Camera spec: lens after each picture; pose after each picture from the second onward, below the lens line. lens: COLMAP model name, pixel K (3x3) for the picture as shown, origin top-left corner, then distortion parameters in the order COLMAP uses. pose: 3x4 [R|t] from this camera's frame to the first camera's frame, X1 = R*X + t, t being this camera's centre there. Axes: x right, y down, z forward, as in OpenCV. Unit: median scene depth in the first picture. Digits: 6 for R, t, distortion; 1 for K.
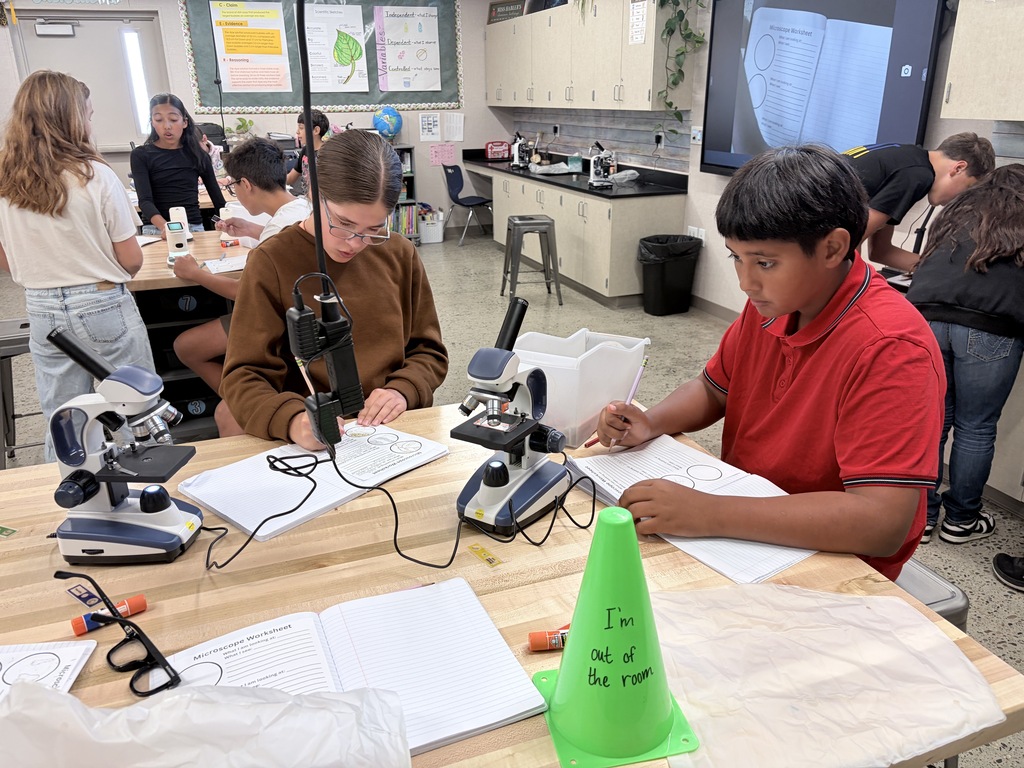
lens RADIAL K [[777.0, 0, 511.3], [0, 777.0, 383.5], [0, 0, 1]] dist [0.010129, -0.023647]
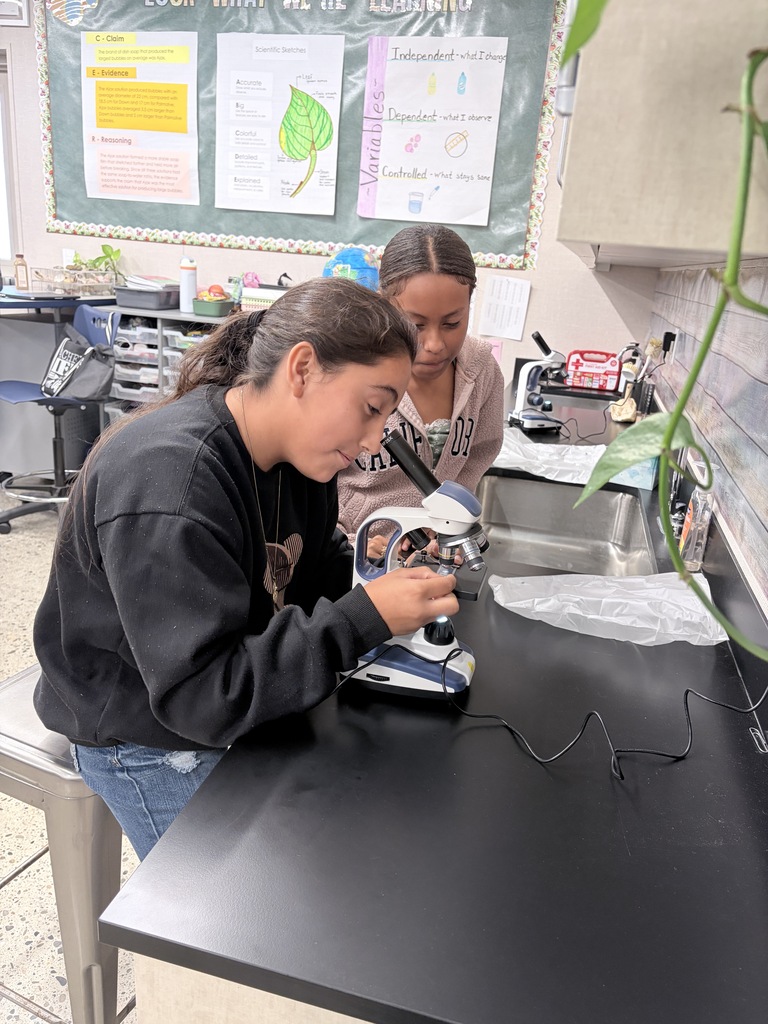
lens RADIAL K [[777.0, 0, 385.8], [0, 777.0, 518.8], [0, 0, 1]] dist [0.010129, -0.023647]
pose [[0.802058, 0.266068, -0.534706, 0.159216], [-0.280368, 0.958242, 0.056267, -0.233113], [0.527349, 0.104785, 0.843163, 0.634881]]
